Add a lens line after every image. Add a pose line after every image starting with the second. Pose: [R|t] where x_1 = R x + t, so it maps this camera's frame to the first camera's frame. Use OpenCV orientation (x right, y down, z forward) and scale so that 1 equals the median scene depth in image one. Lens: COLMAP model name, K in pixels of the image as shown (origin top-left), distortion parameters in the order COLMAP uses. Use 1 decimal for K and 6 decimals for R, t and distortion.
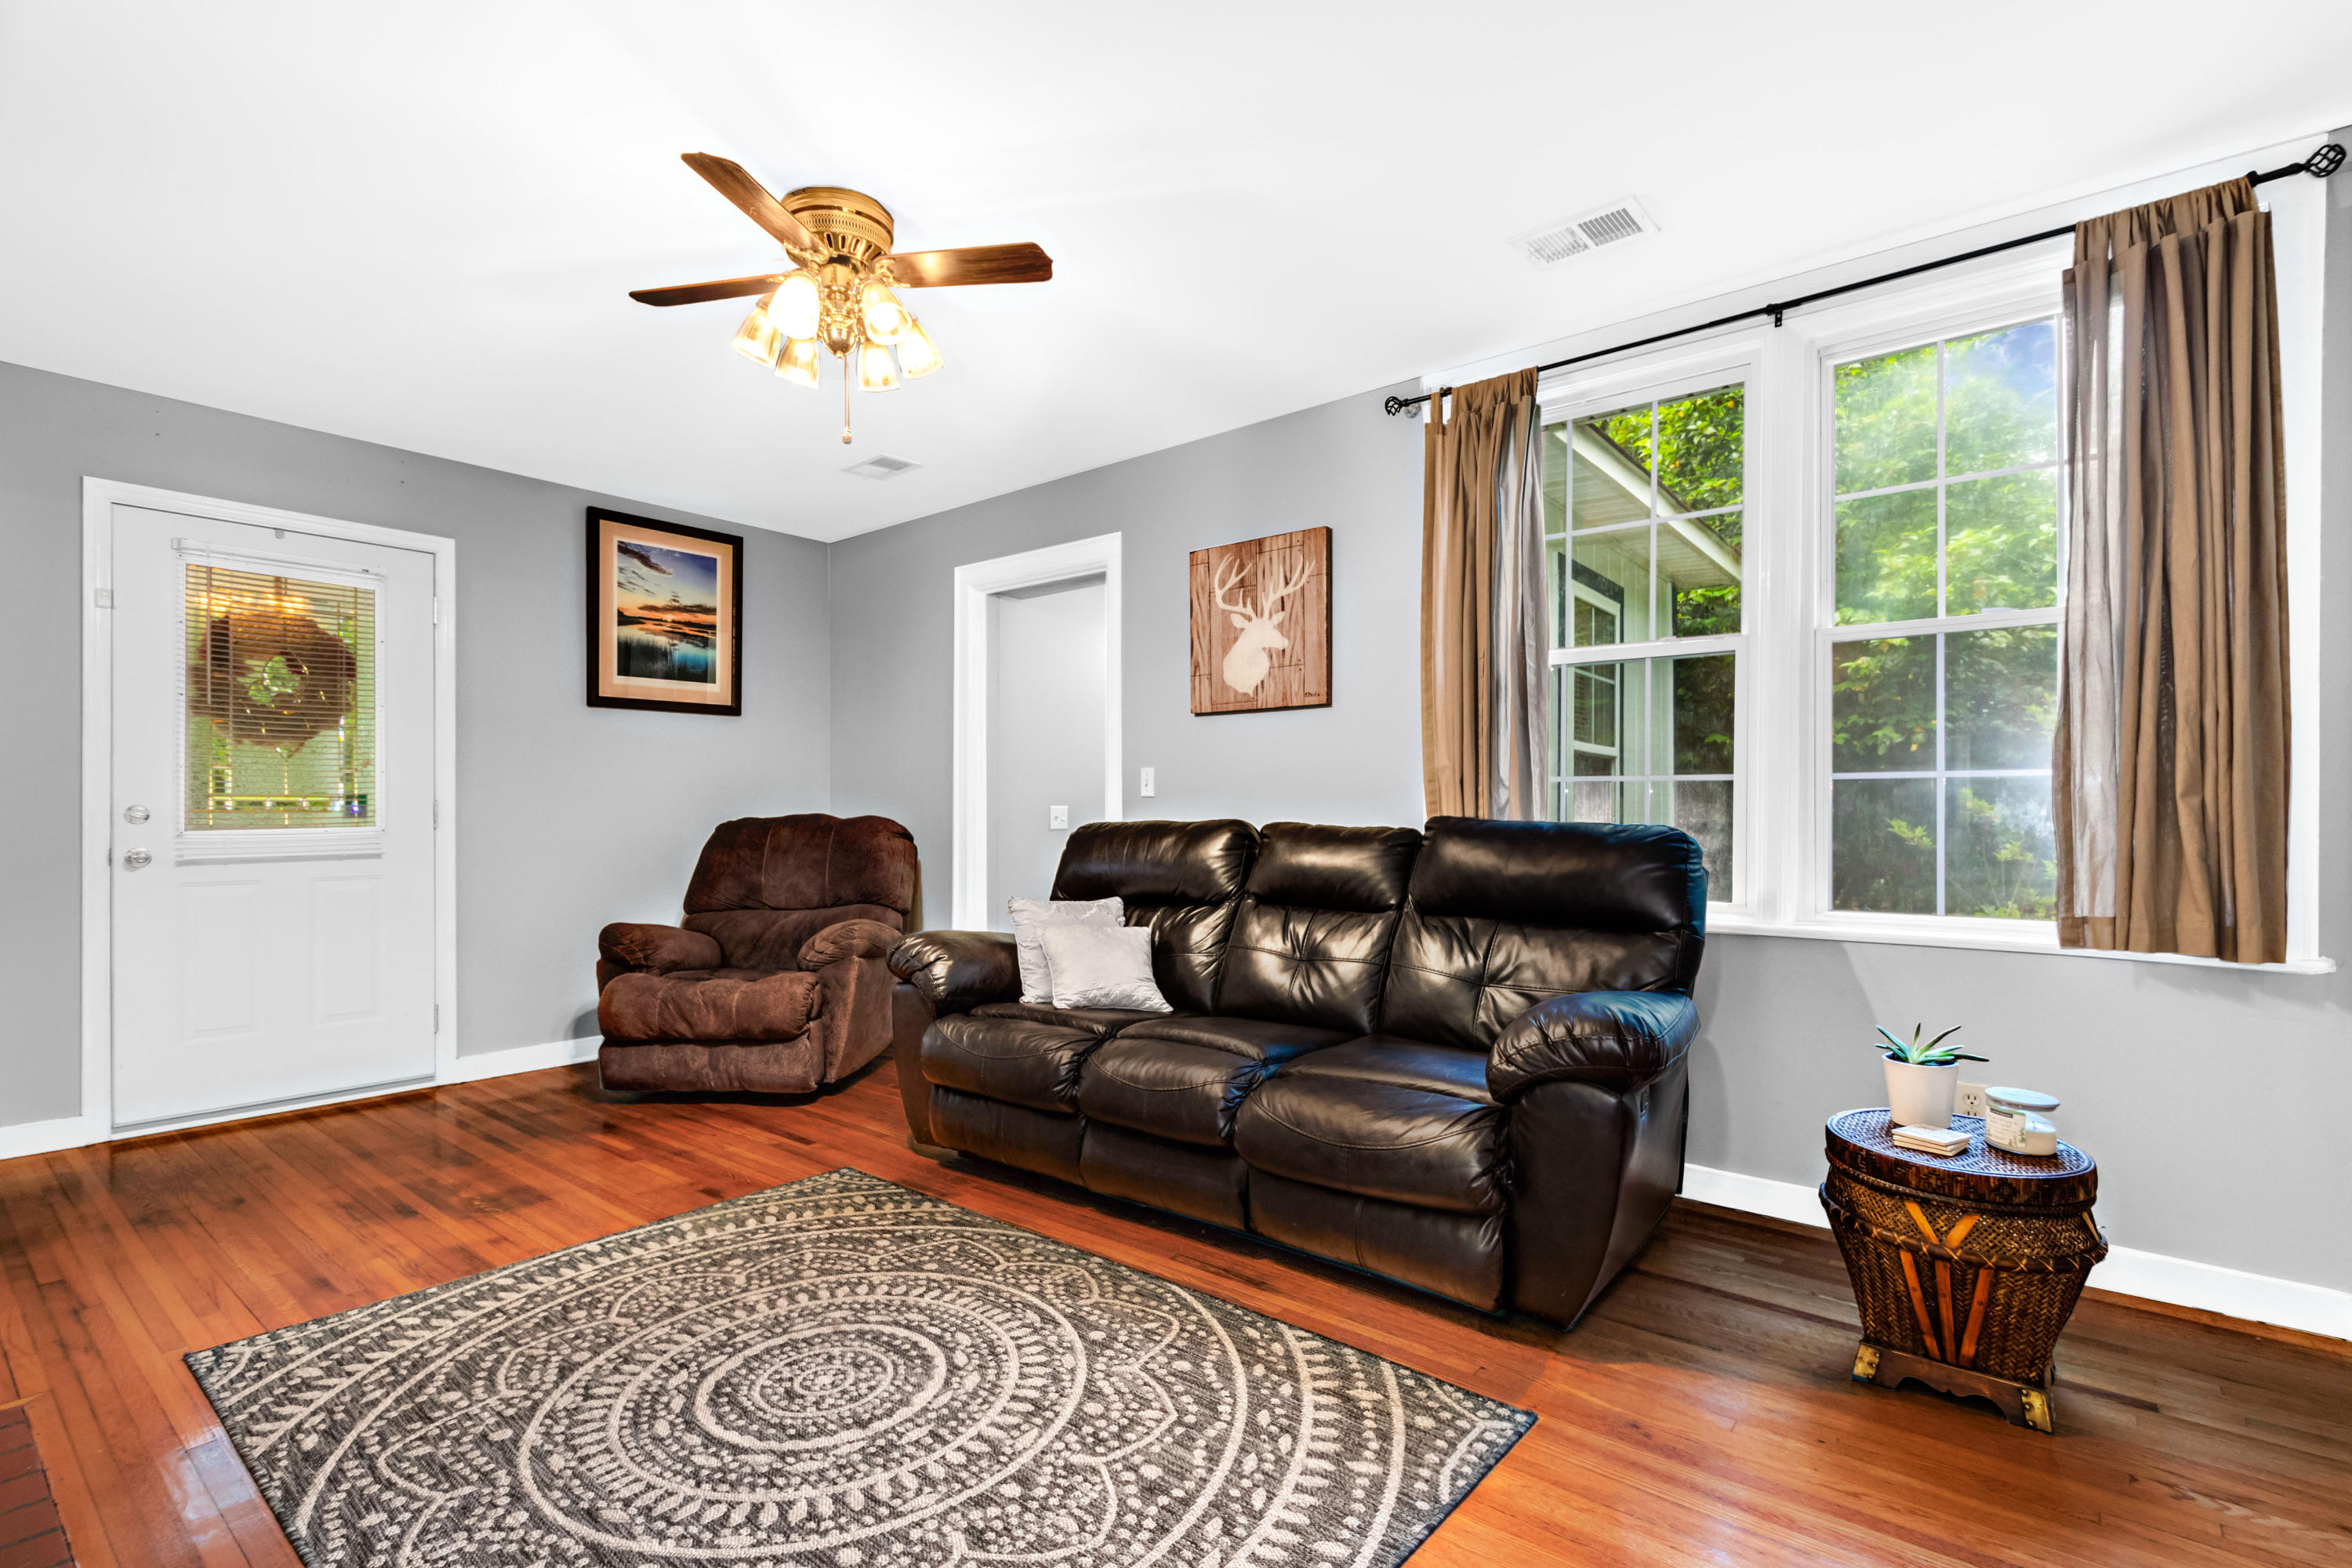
lens RADIAL K [[1077.3, 0, 1198.2], [0, 1077.3, 809.6], [0, 0, 1]] dist [-0.005715, -0.003260]
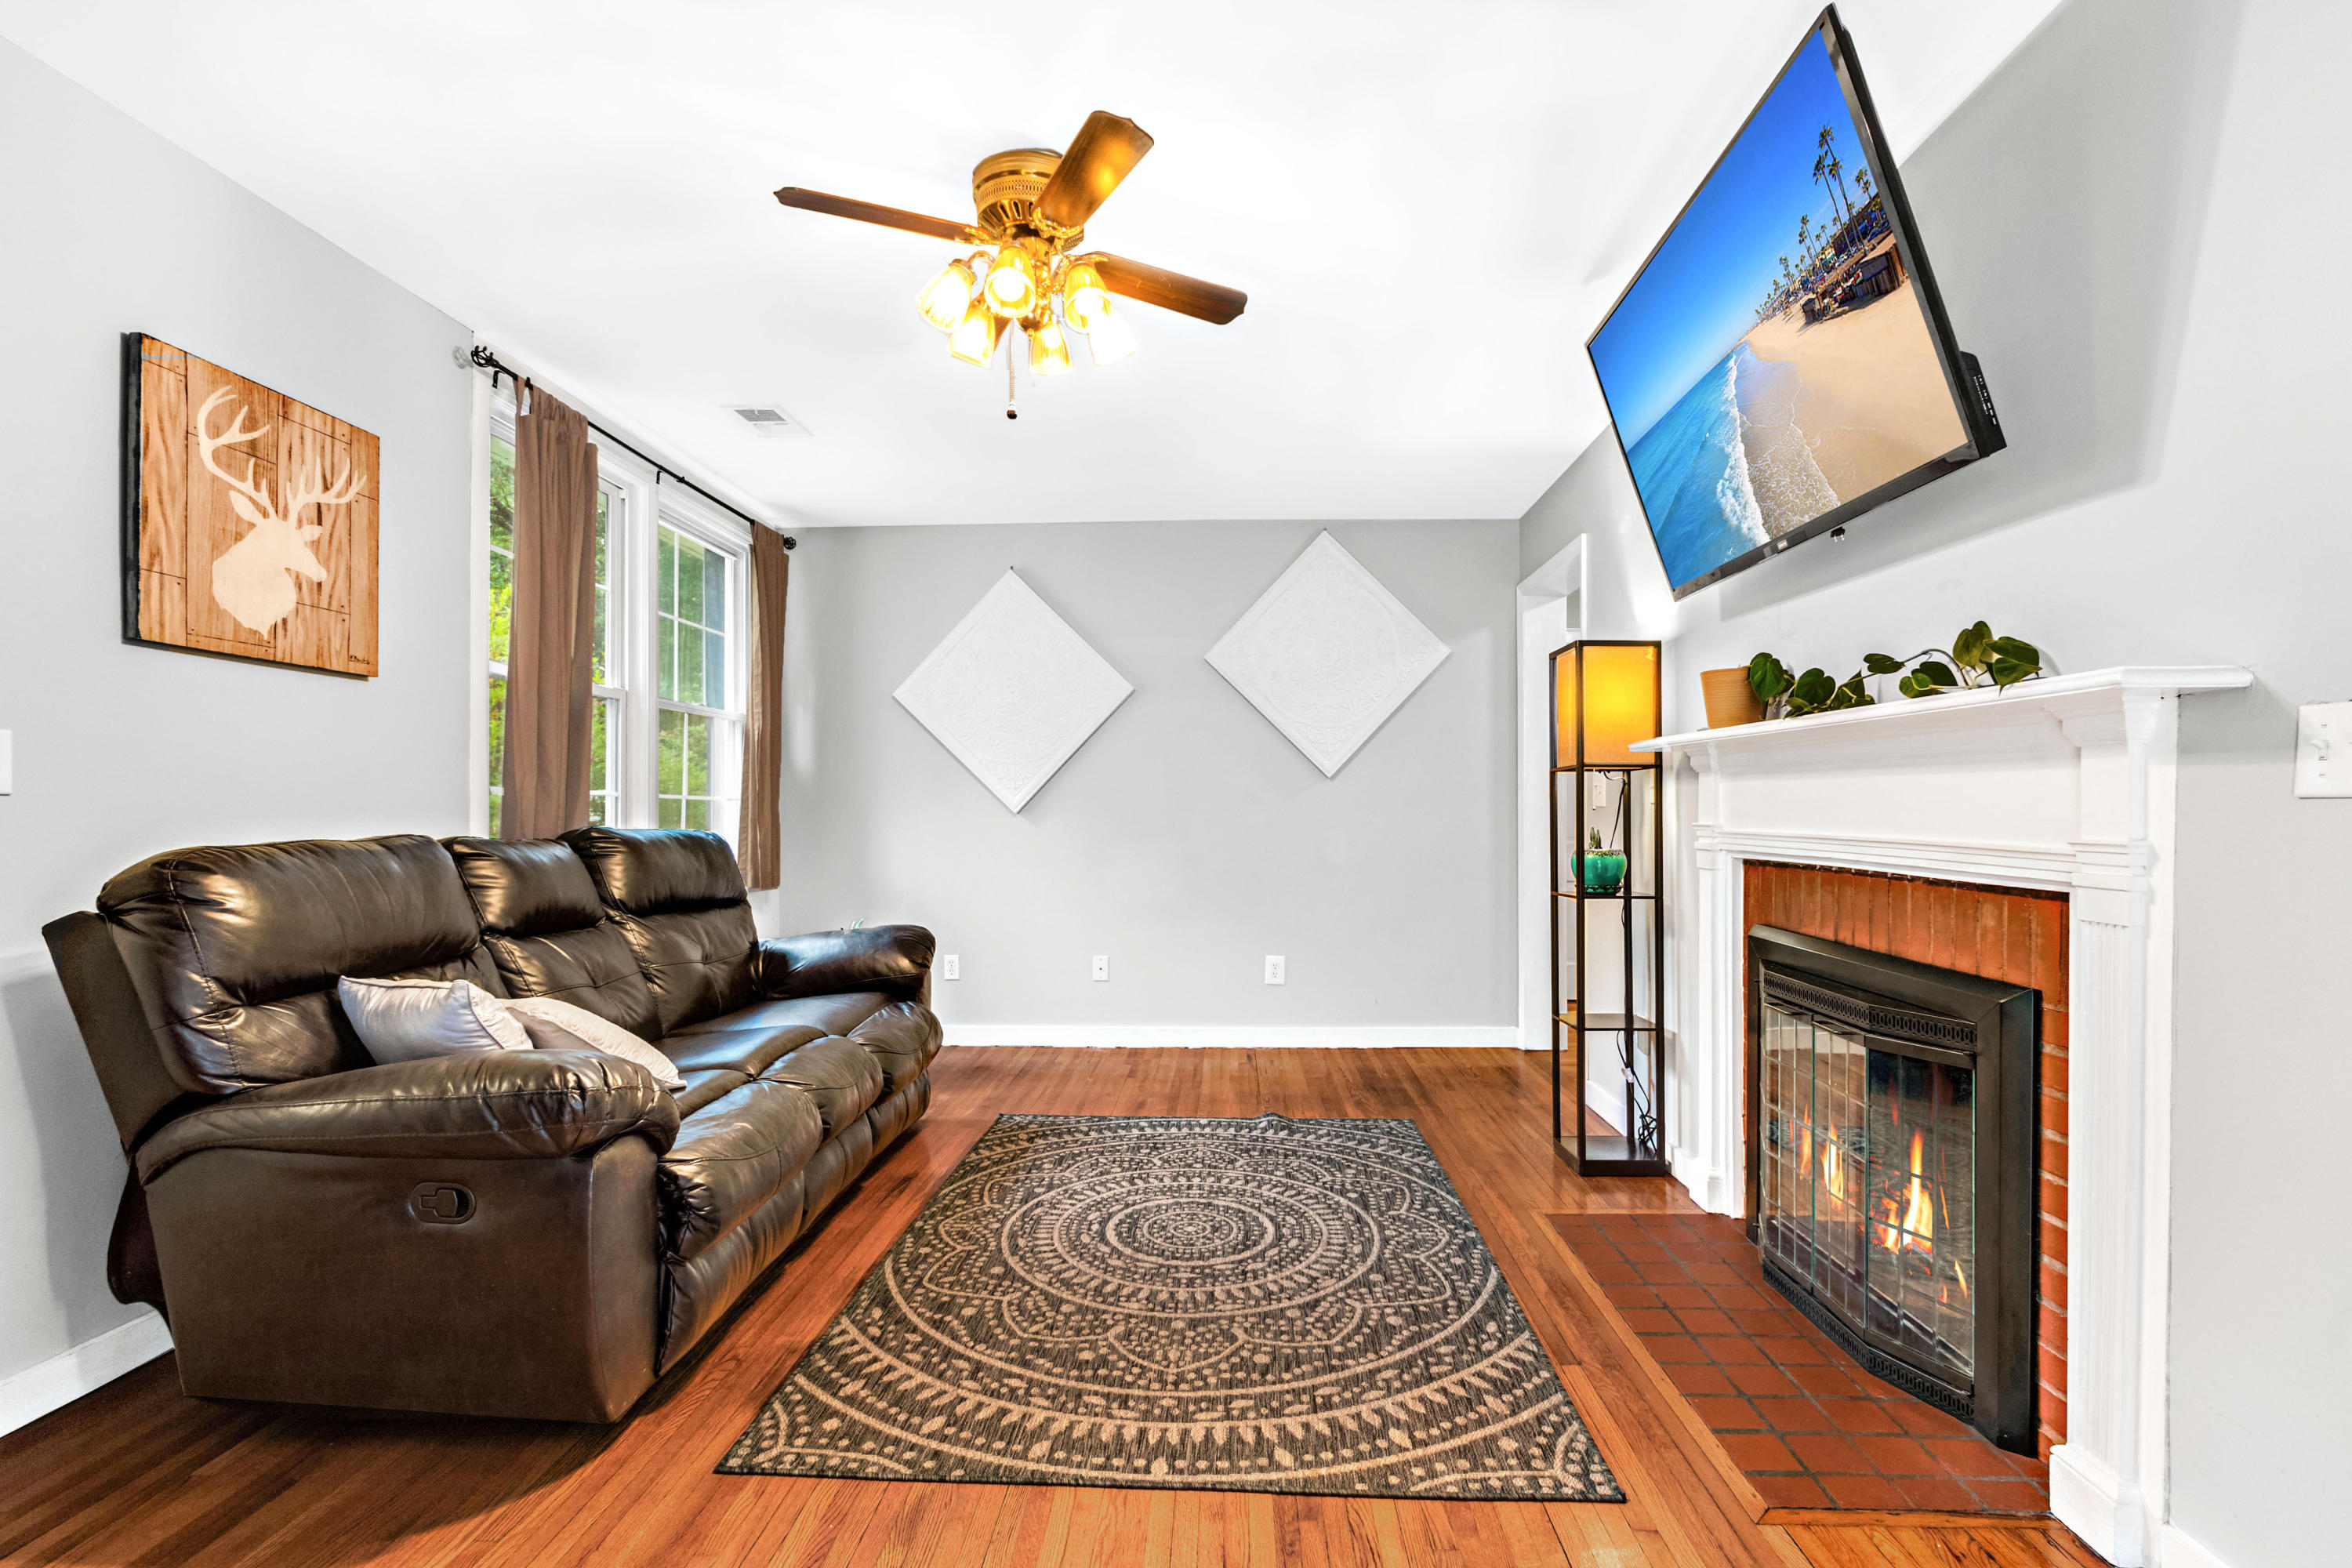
lens RADIAL K [[1077.3, 0, 1184.2], [0, 1077.3, 795.6], [0, 0, 1]] dist [-0.005715, -0.003260]
pose [[-0.580939, 0.016335, 0.813783, -1.450474], [0.002414, 0.999829, -0.018347, -0.004338], [-0.813944, -0.008693, -0.580879, 1.776034]]
